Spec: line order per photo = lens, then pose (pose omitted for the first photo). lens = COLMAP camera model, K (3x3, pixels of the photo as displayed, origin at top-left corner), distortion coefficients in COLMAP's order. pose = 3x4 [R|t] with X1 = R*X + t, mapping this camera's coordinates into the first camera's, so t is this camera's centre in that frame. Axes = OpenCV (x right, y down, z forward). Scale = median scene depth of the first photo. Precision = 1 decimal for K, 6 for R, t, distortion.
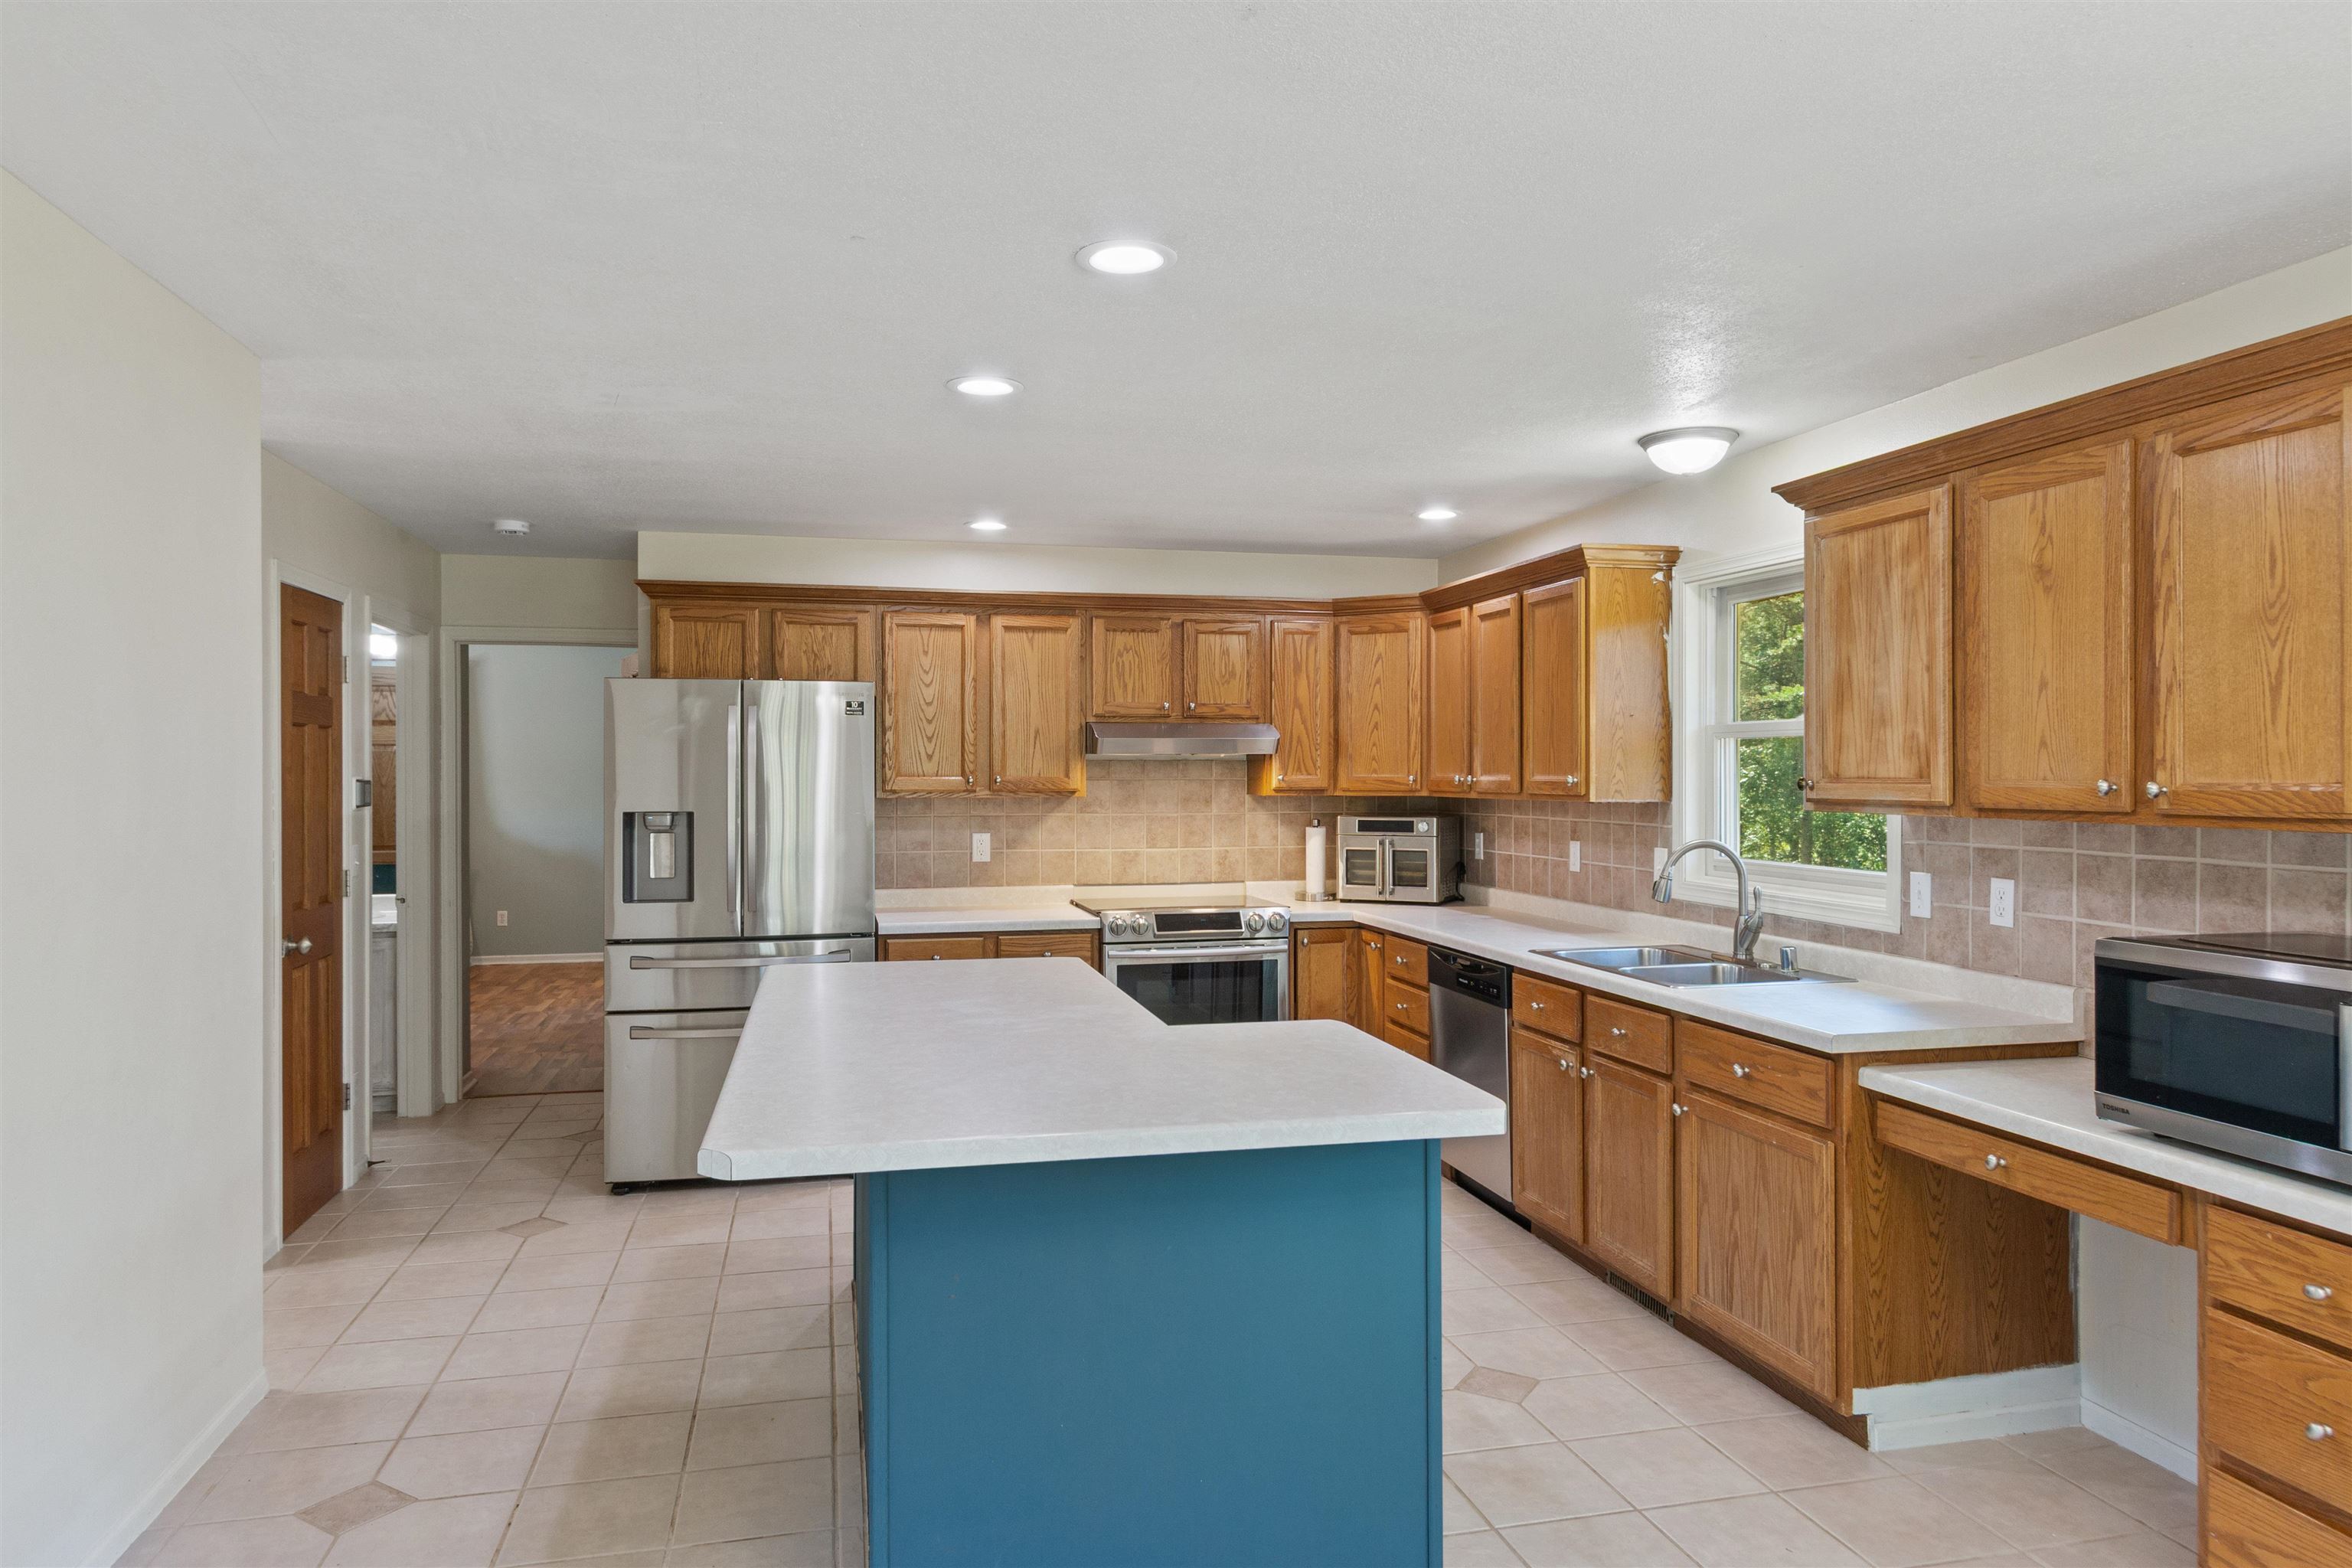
lens RADIAL K [[1452.6, 0, 1174.9], [0, 1452.6, 783.1], [0, 0, 1]] dist [-0.010000, -0.000015]
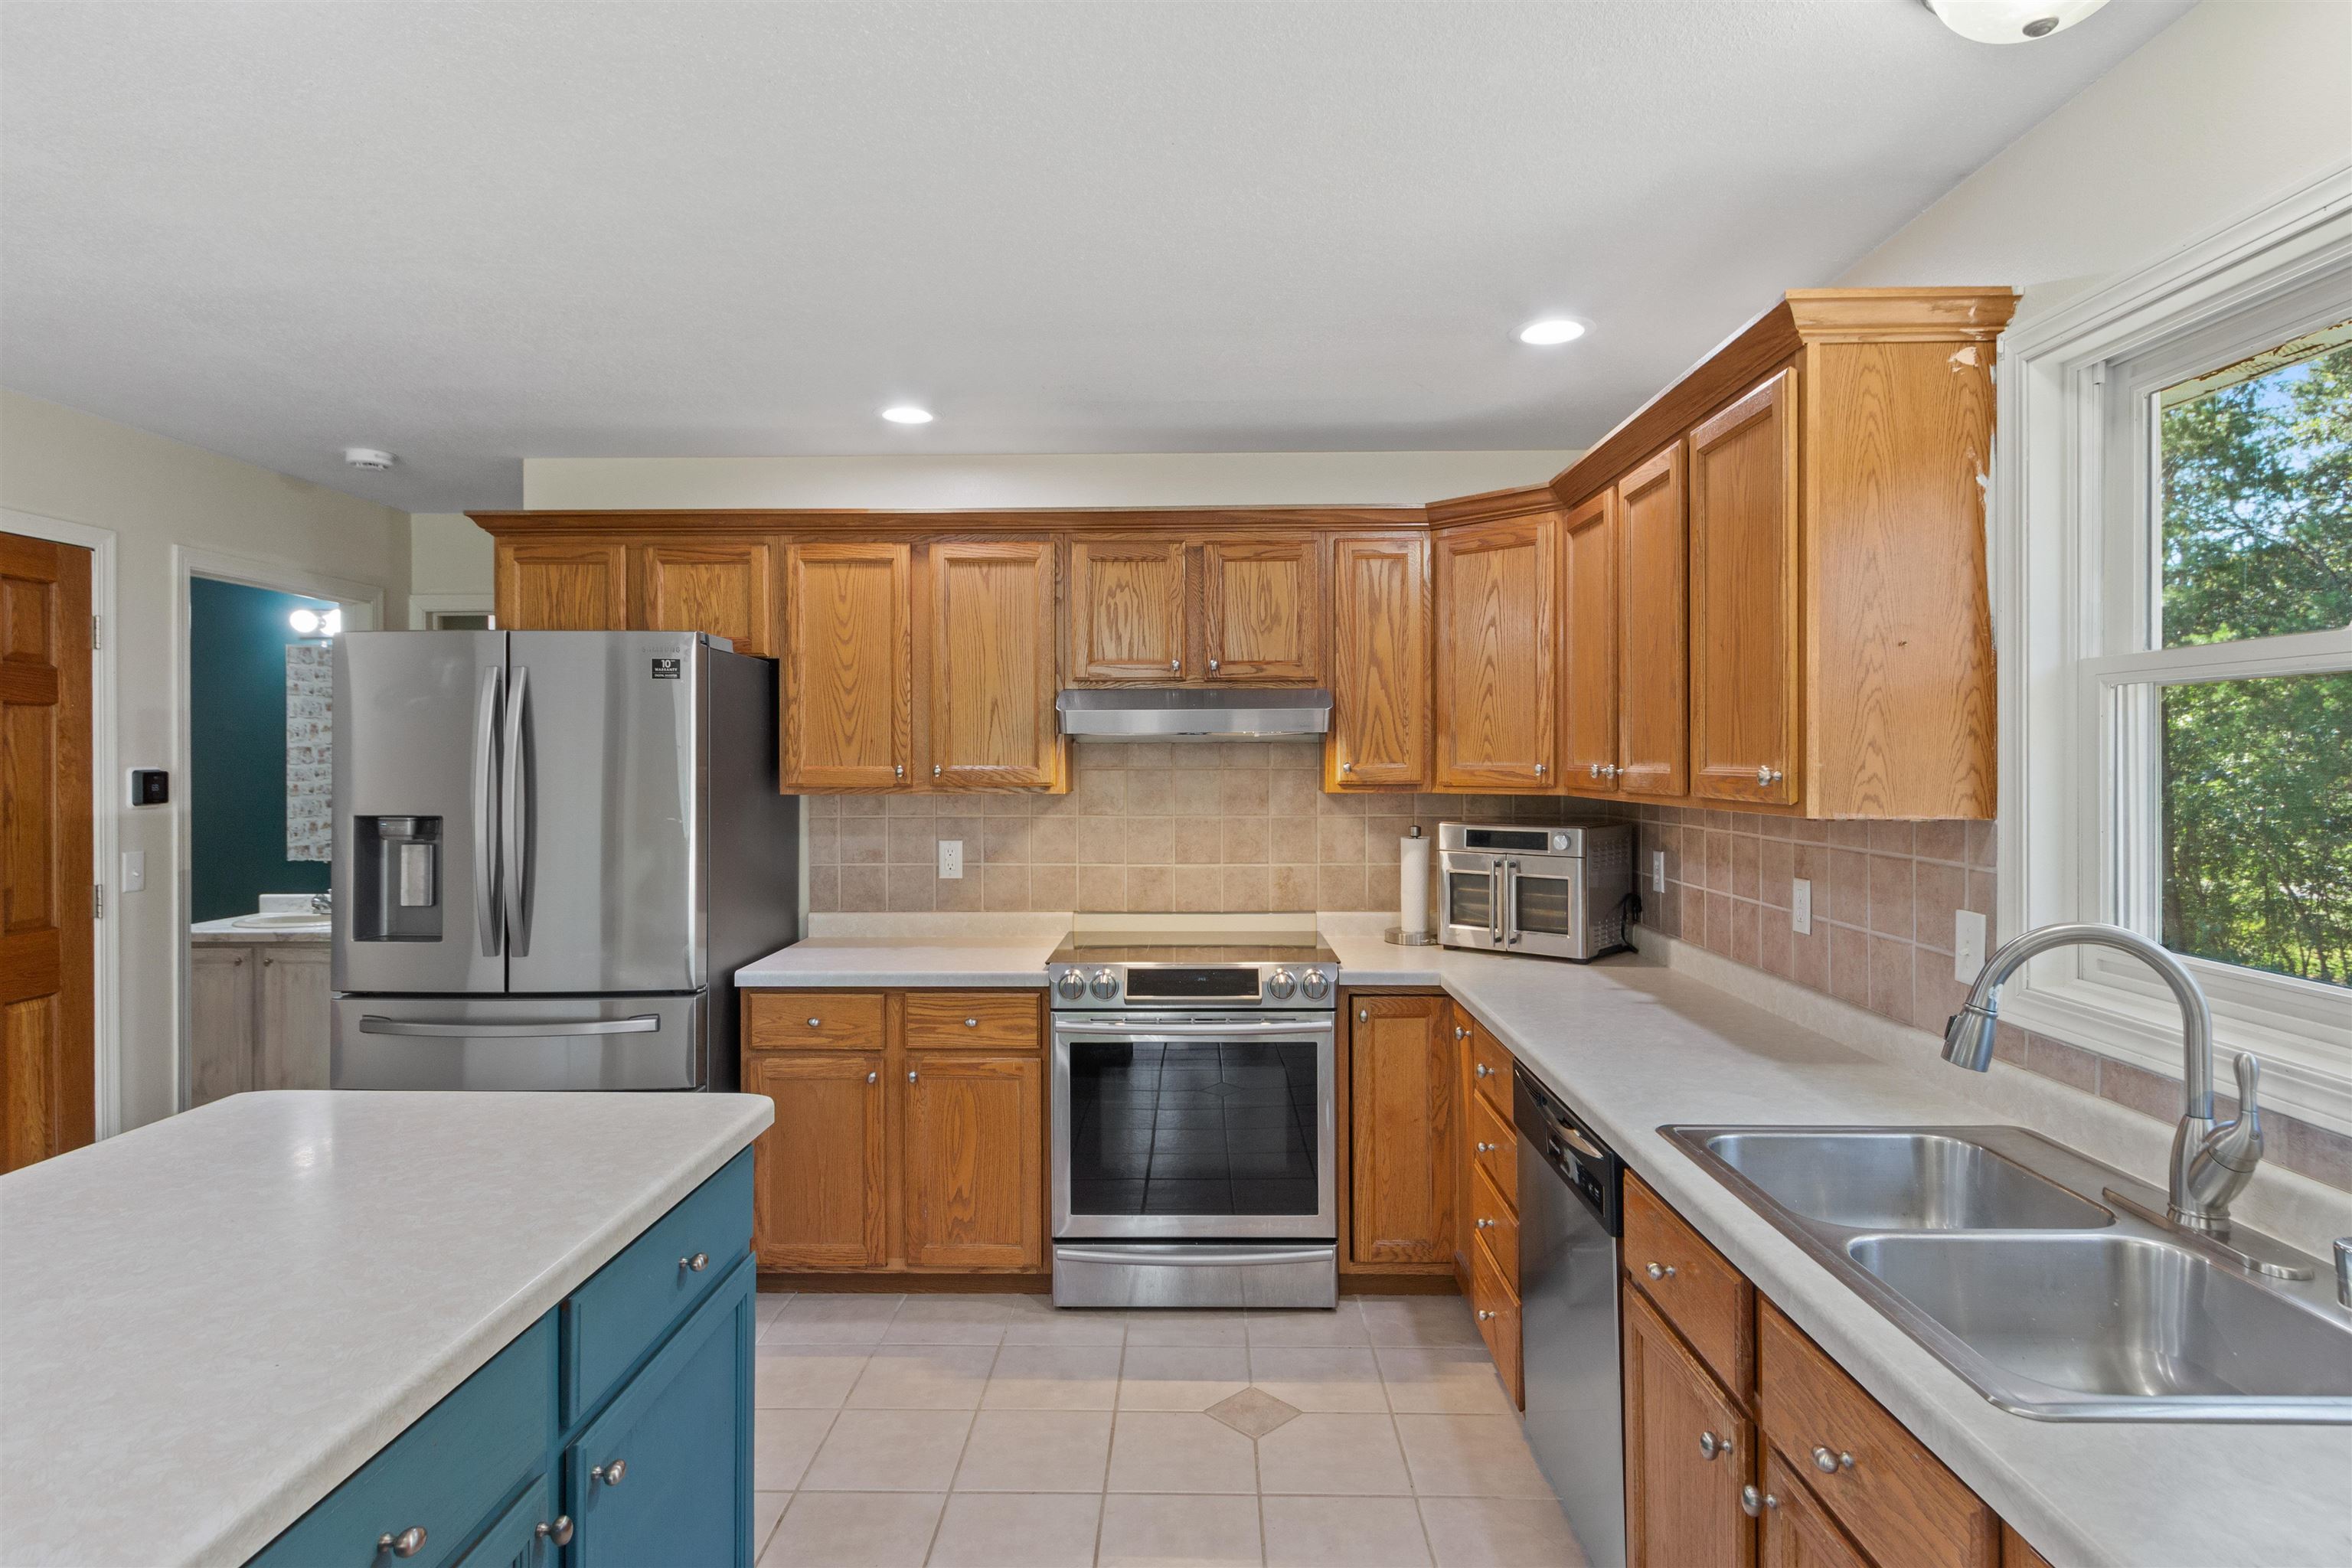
lens RADIAL K [[1225.2, 0, 1178.8], [0, 1225.2, 765.5], [0, 0, 1]] dist [0.005741, -0.000375]
pose [[0.966759, -0.000394, -0.255687, 0.152215], [-0.000022, 0.999999, -0.001624, -0.003660], [0.255688, 0.001576, 0.966758, 0.442420]]
